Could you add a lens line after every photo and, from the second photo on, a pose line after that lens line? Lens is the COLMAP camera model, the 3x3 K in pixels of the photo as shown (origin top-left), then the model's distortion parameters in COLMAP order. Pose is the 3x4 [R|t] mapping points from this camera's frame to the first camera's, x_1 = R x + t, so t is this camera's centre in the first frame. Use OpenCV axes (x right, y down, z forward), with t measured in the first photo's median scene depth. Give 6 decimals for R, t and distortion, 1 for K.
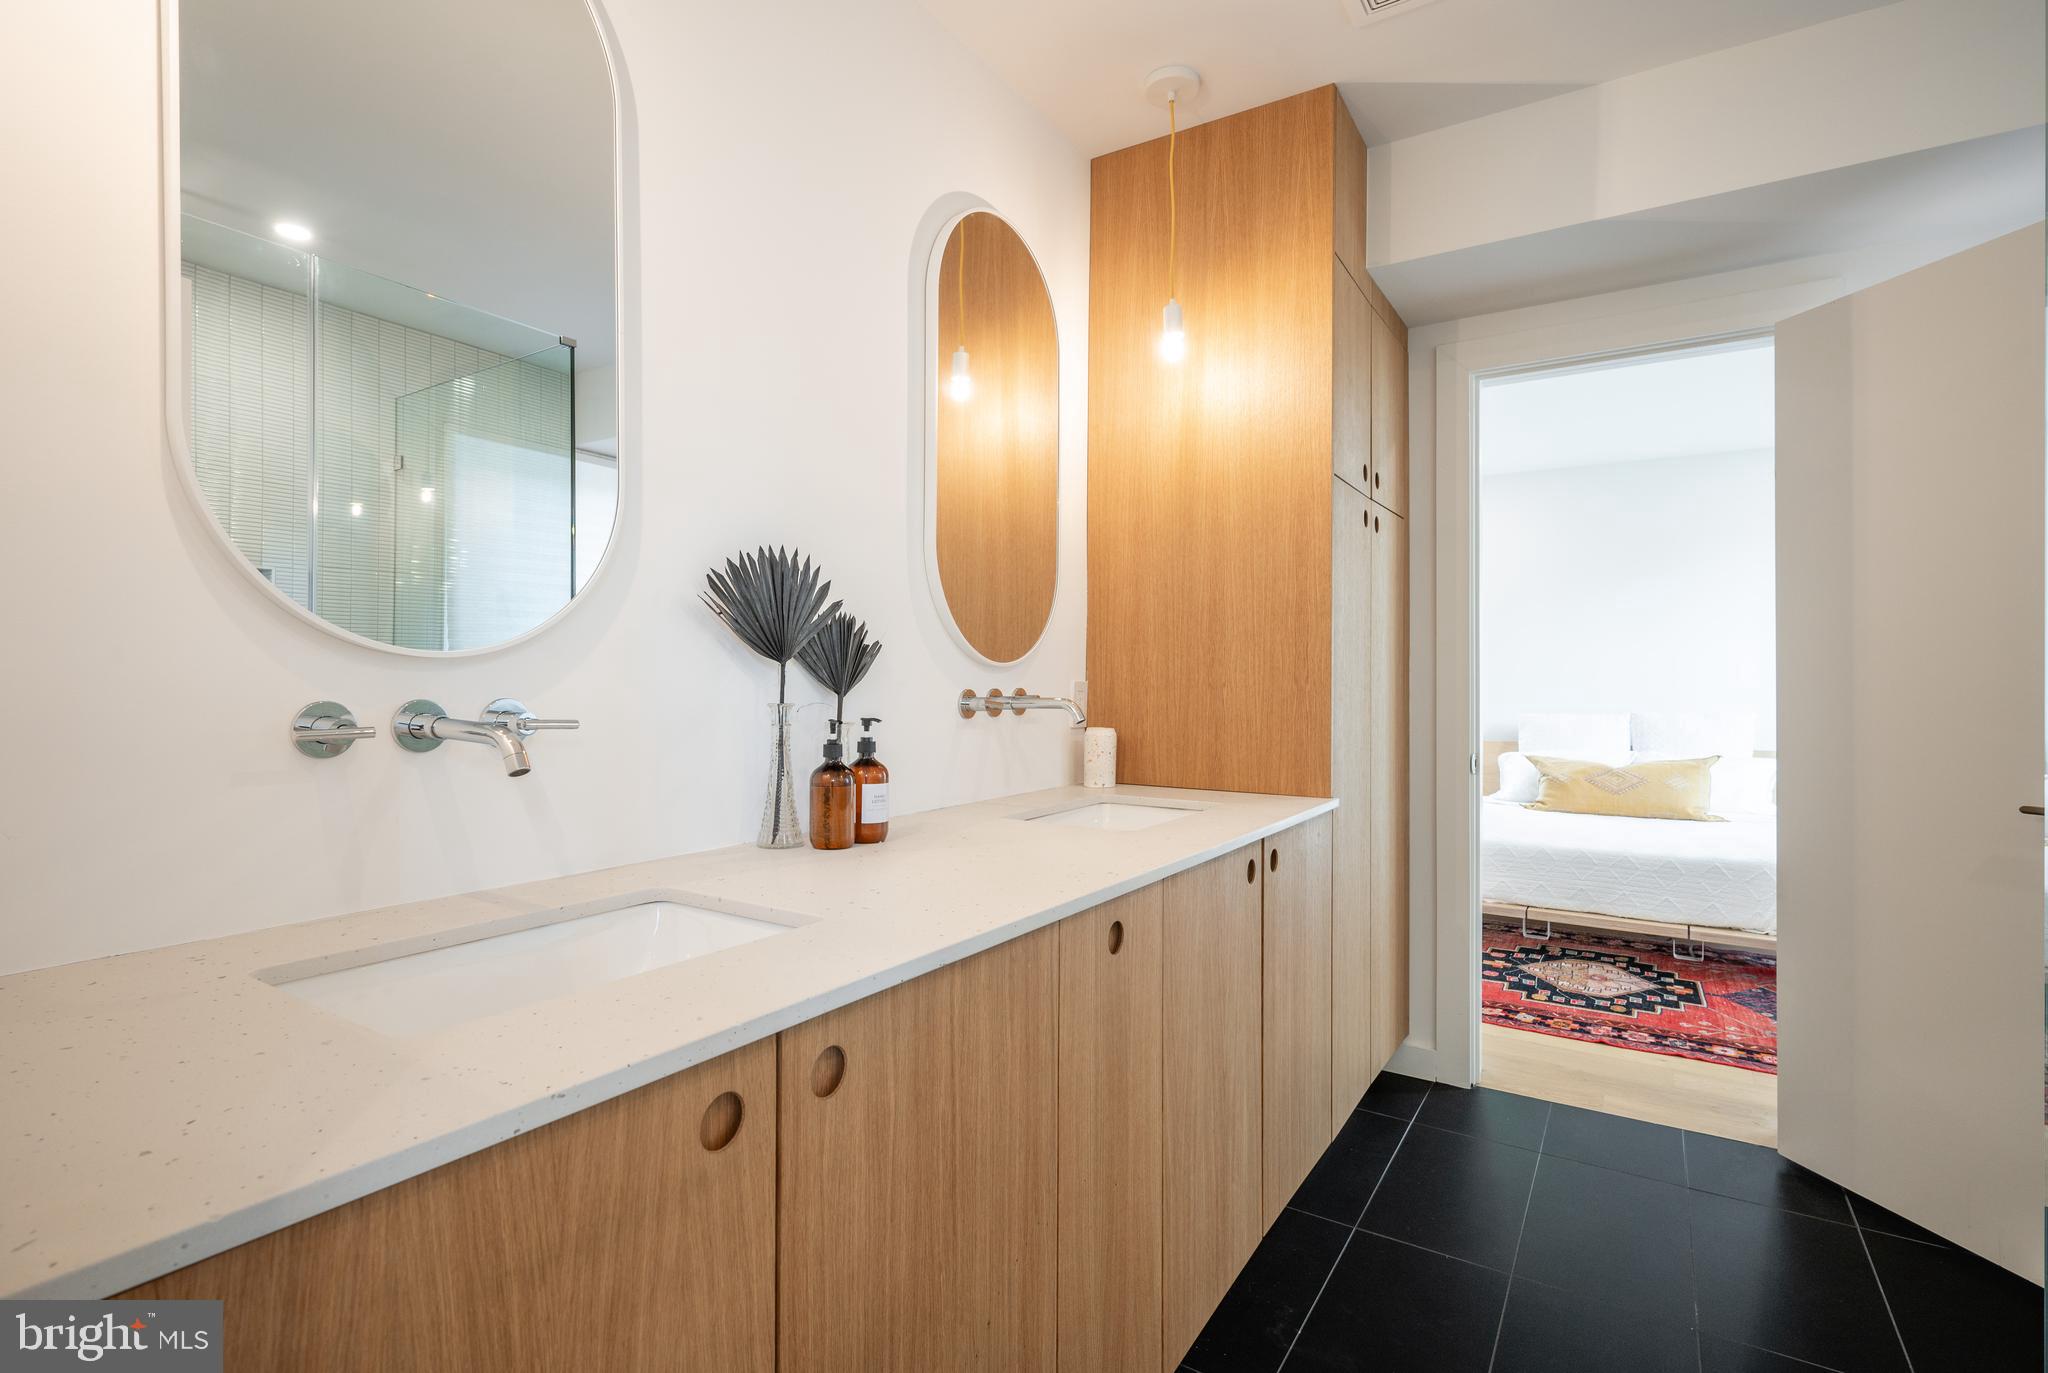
lens RADIAL K [[945.7, 0, 1022.8], [0, 945.7, 684.6], [0, 0, 1]] dist [-0.002731, -0.000103]
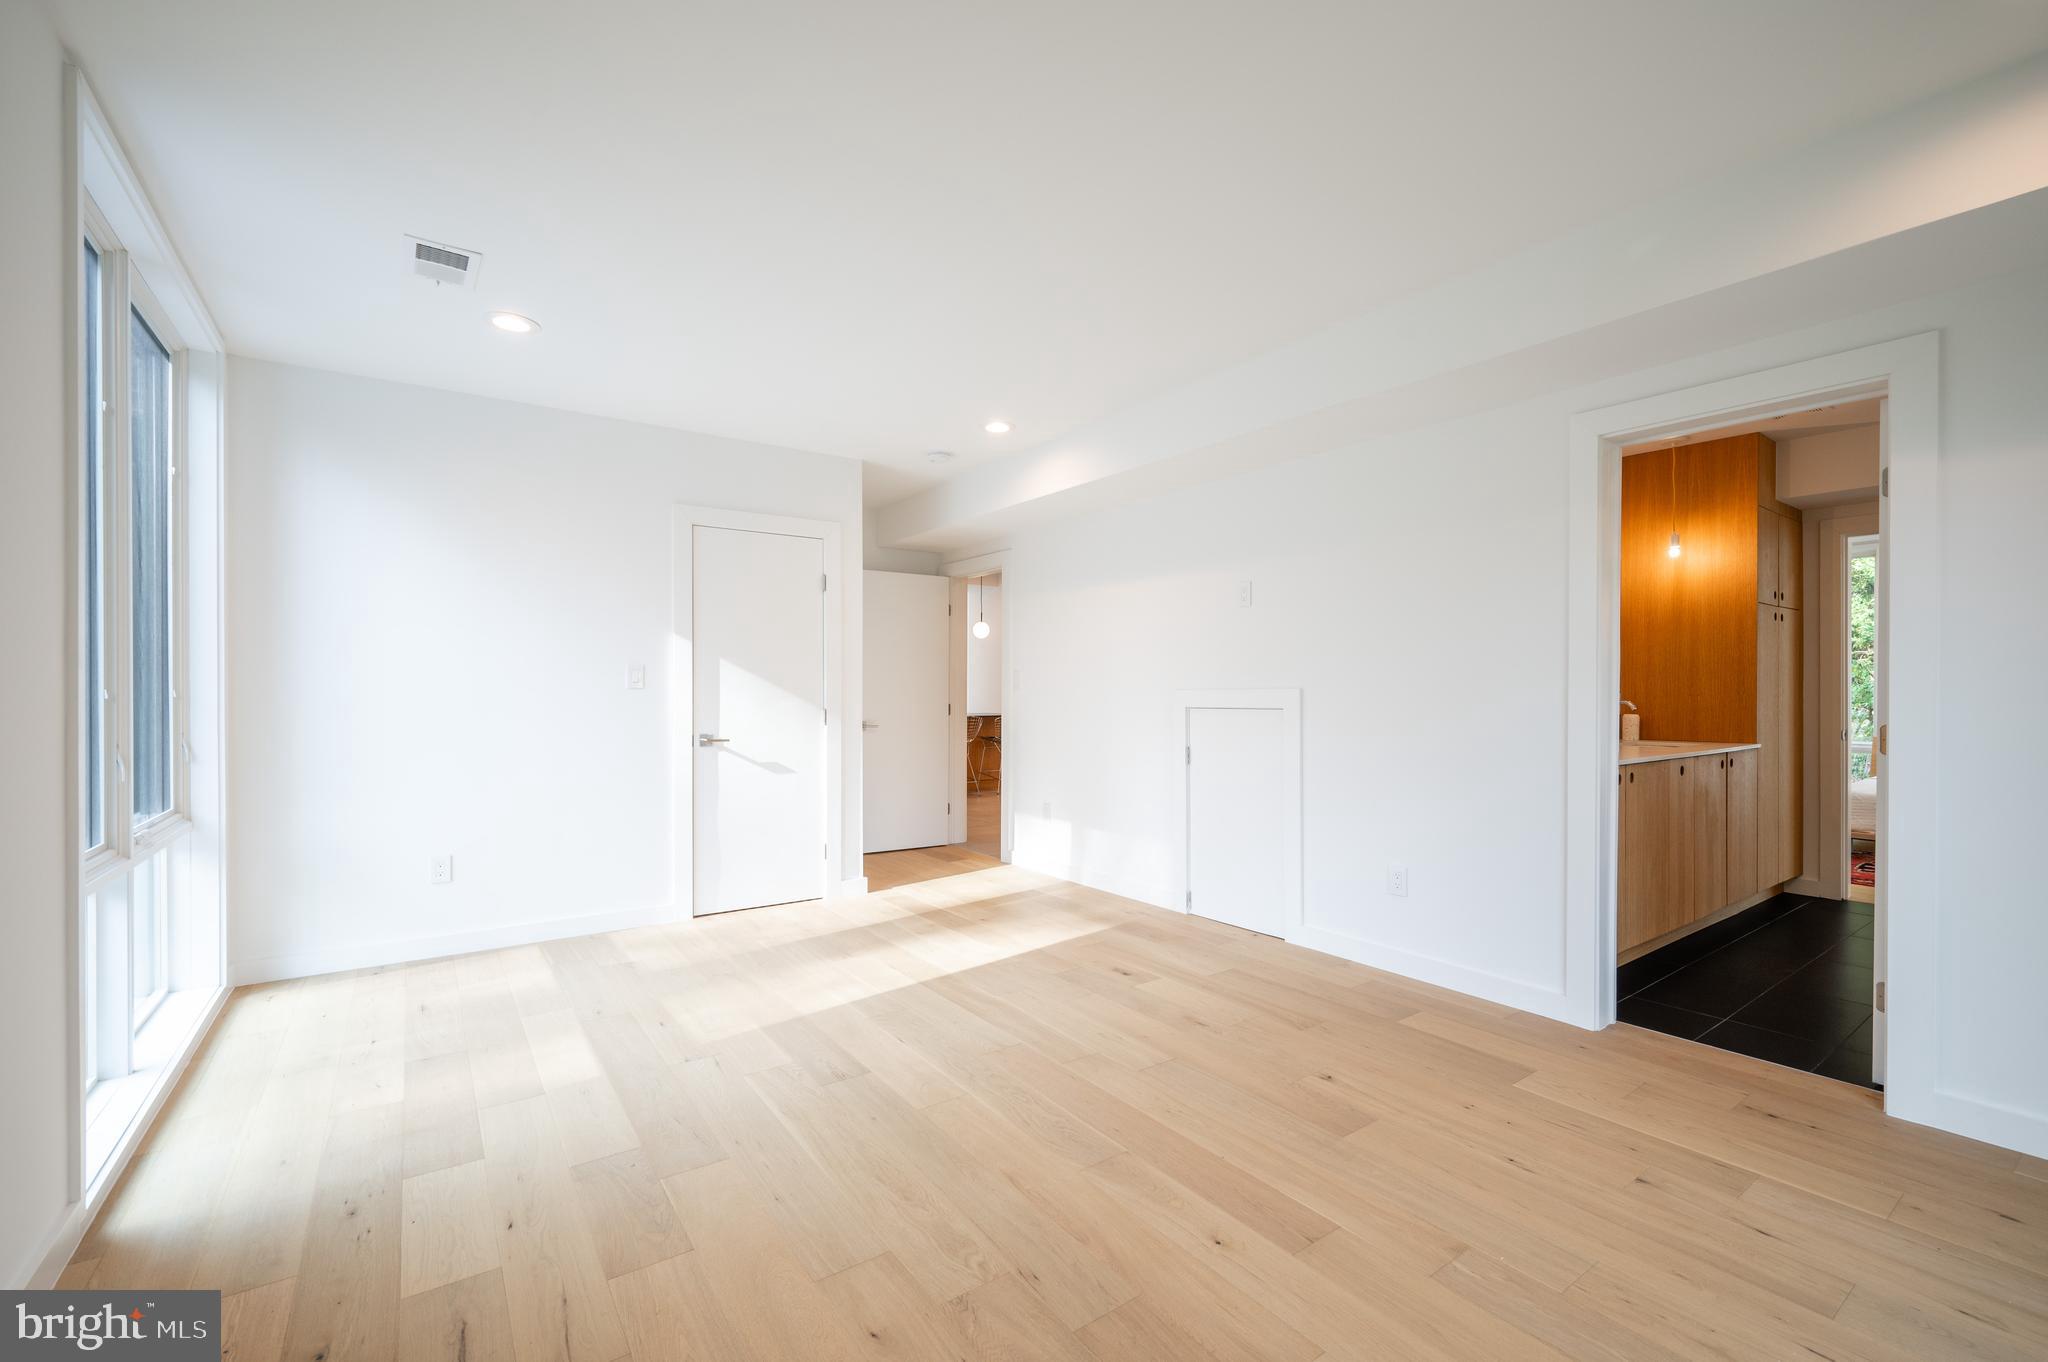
lens RADIAL K [[867.0, 0, 1027.7], [0, 867.0, 697.8], [0, 0, 1]] dist [-0.000789, 0.000004]
pose [[0.935273, -0.000910, -0.353927, -0.505848], [0.001126, 0.999999, 0.000404, 0.004578], [0.353926, -0.000776, 0.935273, -1.378482]]
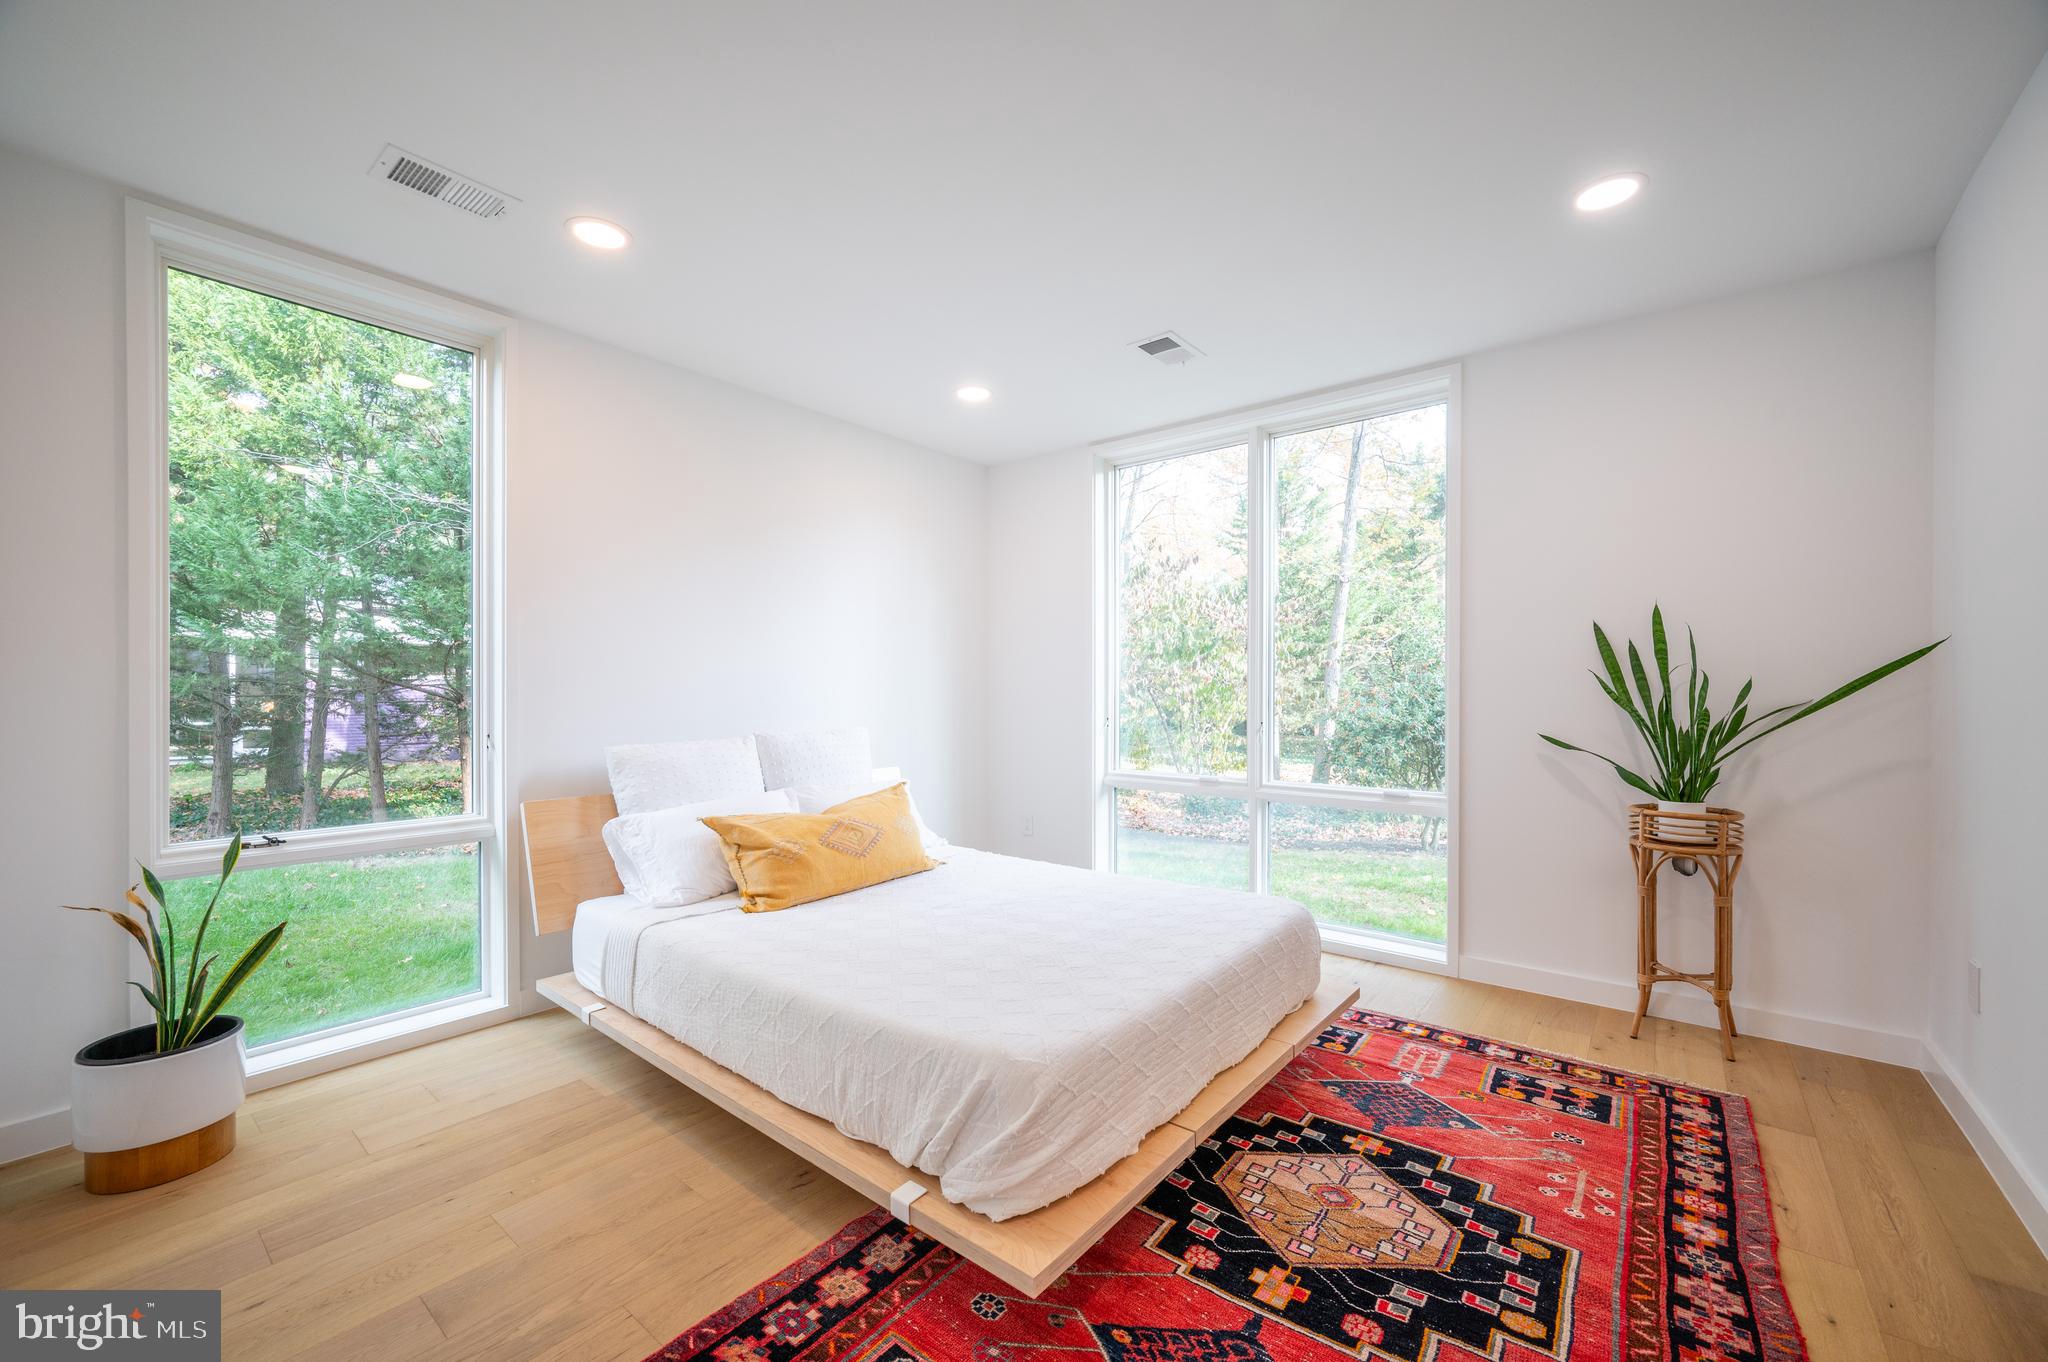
lens RADIAL K [[808.9, 0, 1024.3], [0, 808.9, 690.6], [0, 0, 1]] dist [-0.000149, -0.000105]
pose [[0.092943, -0.003558, 0.995665, 0.103660], [0.002929, 0.999990, 0.003300, -0.004927], [-0.995667, 0.002609, 0.092952, 1.258264]]
